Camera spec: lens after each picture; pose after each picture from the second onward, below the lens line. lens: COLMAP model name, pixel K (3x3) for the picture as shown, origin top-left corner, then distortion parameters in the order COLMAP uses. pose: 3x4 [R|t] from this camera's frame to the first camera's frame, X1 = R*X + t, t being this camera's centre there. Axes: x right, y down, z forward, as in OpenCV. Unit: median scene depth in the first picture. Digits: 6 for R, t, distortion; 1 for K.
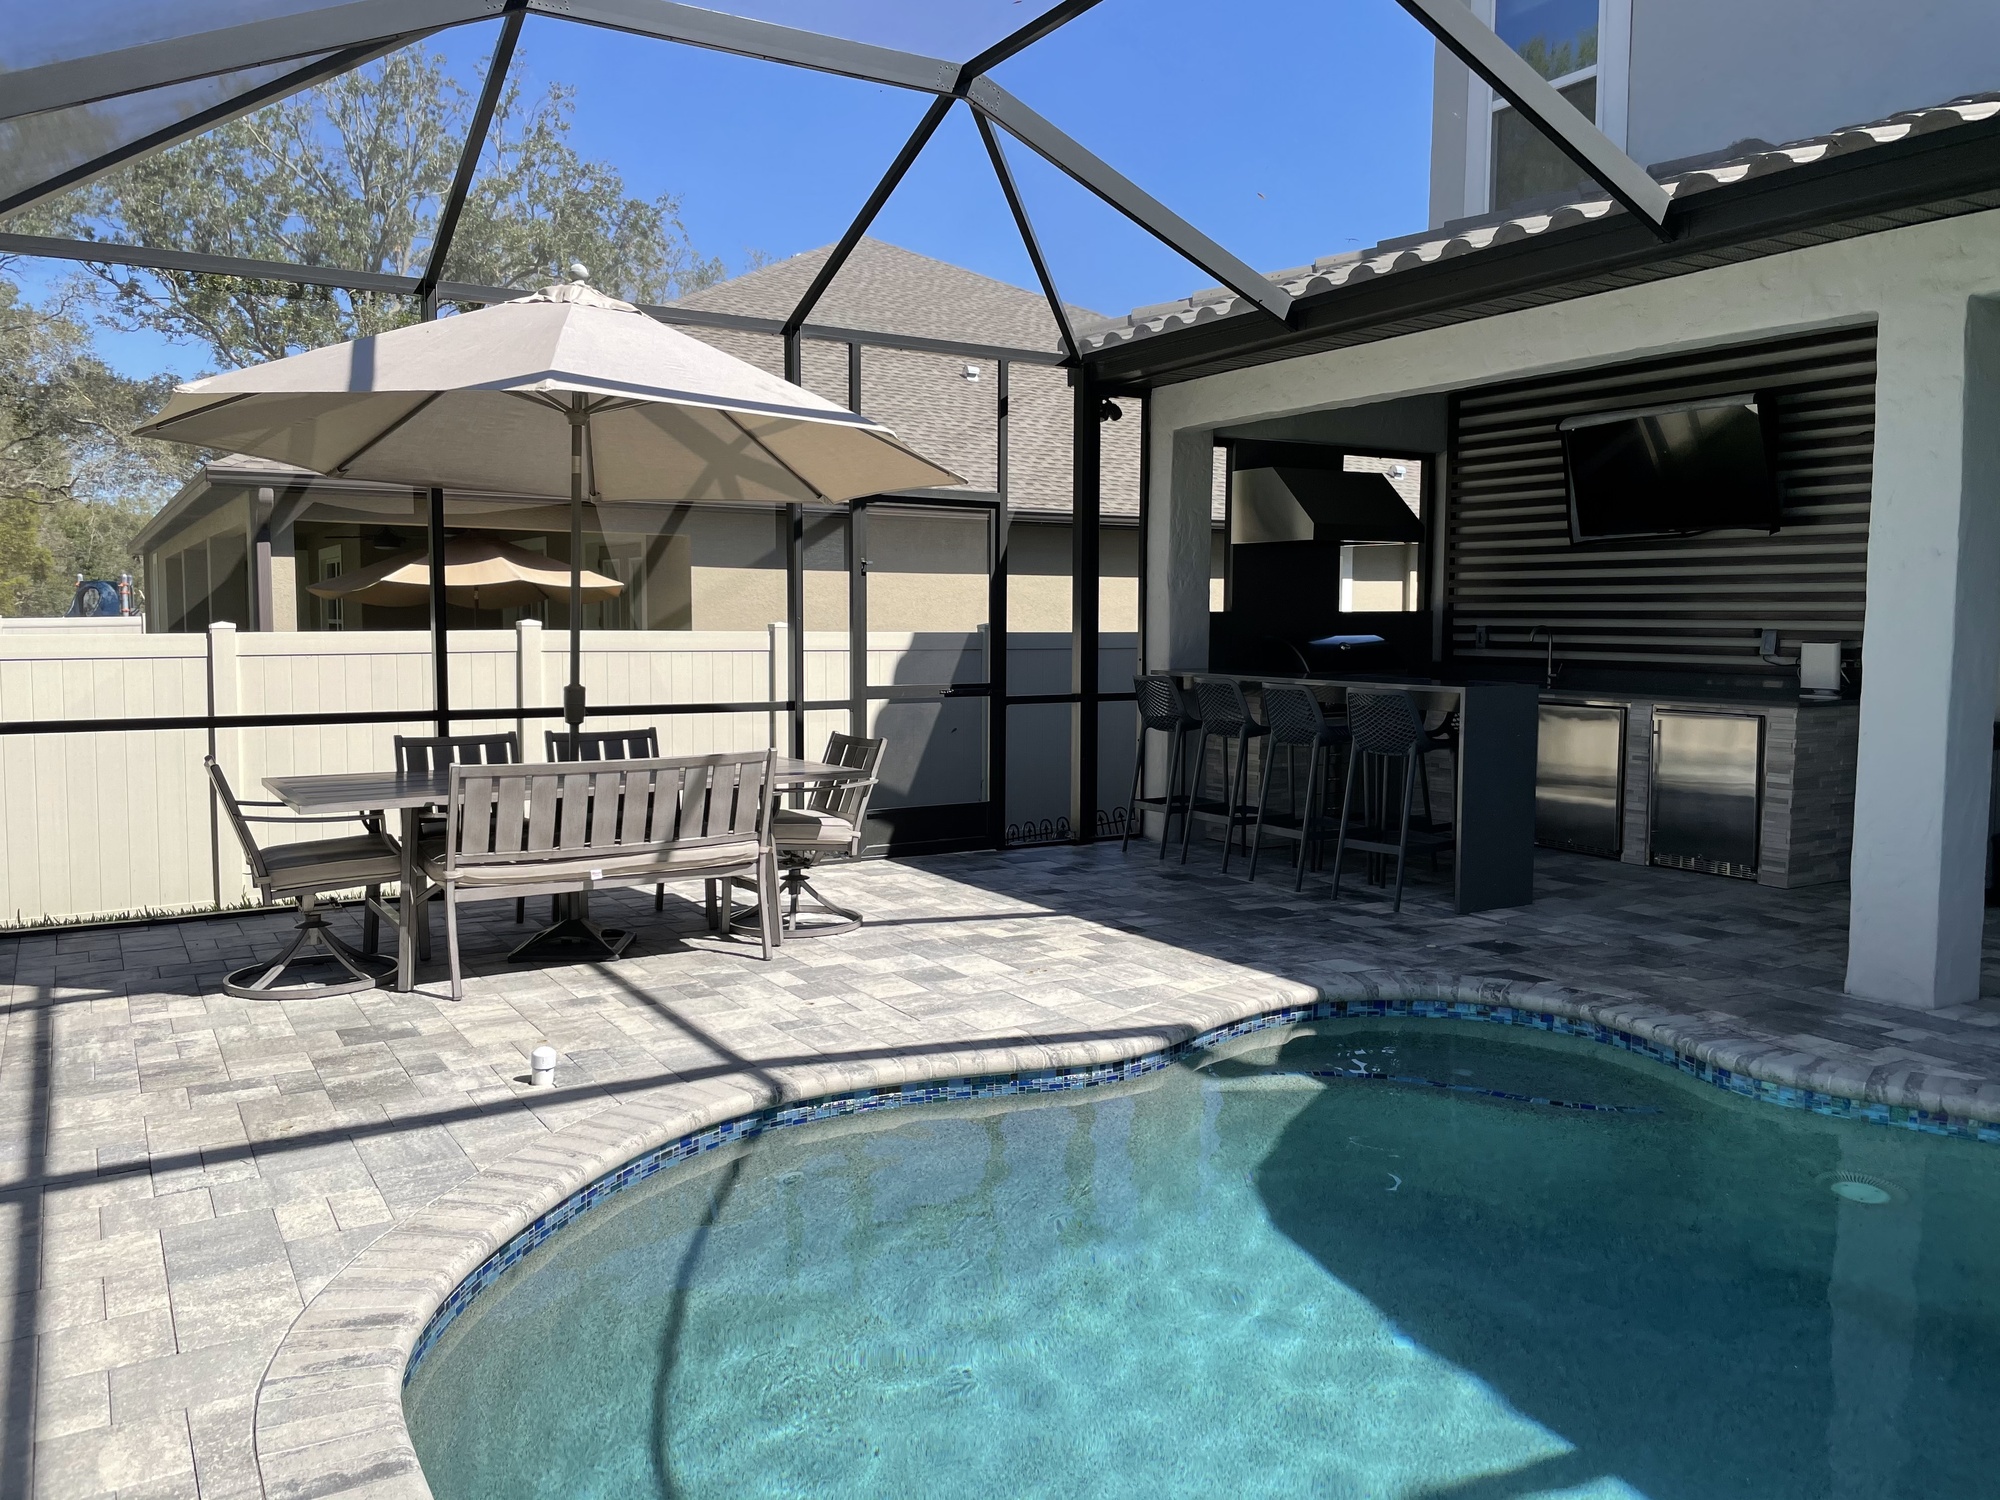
lens RADIAL K [[1524.9, 0, 1003.6], [0, 1524.9, 736.2], [0, 0, 1]] dist [0.085322, -0.104966]
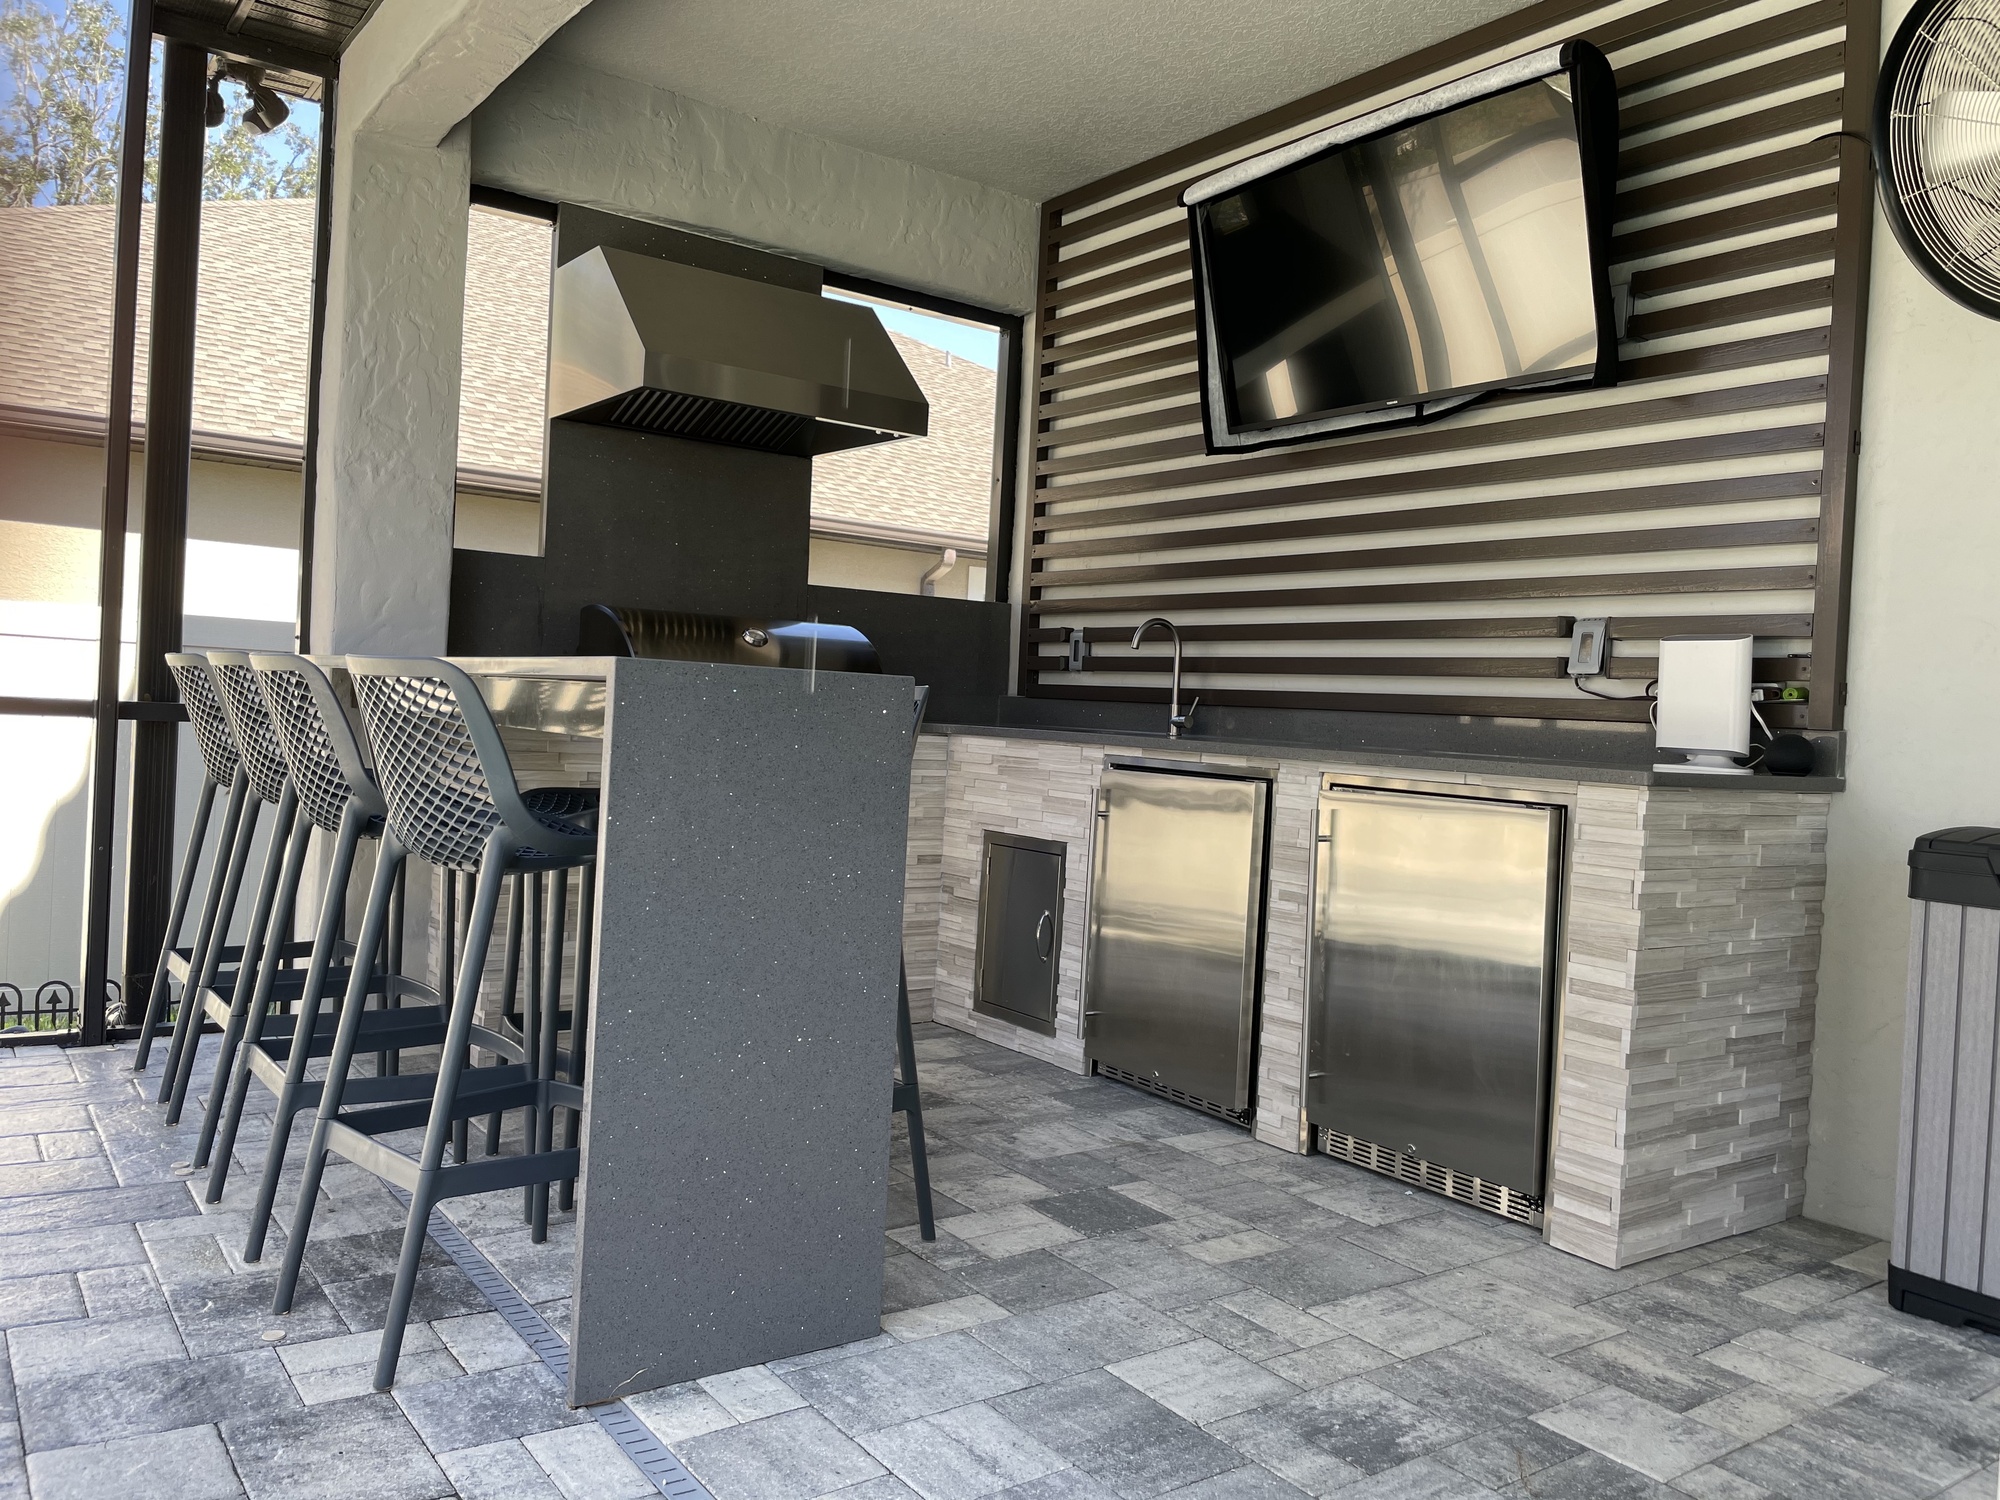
lens RADIAL K [[1524.9, 0, 1003.6], [0, 1524.9, 736.2], [0, 0, 1]] dist [0.085322, -0.104966]
pose [[0.995949, 0.049615, 0.074991, 0.297692], [-0.044652, 0.996789, -0.066471, 0.001375], [-0.078048, 0.062853, 0.994966, 0.579348]]
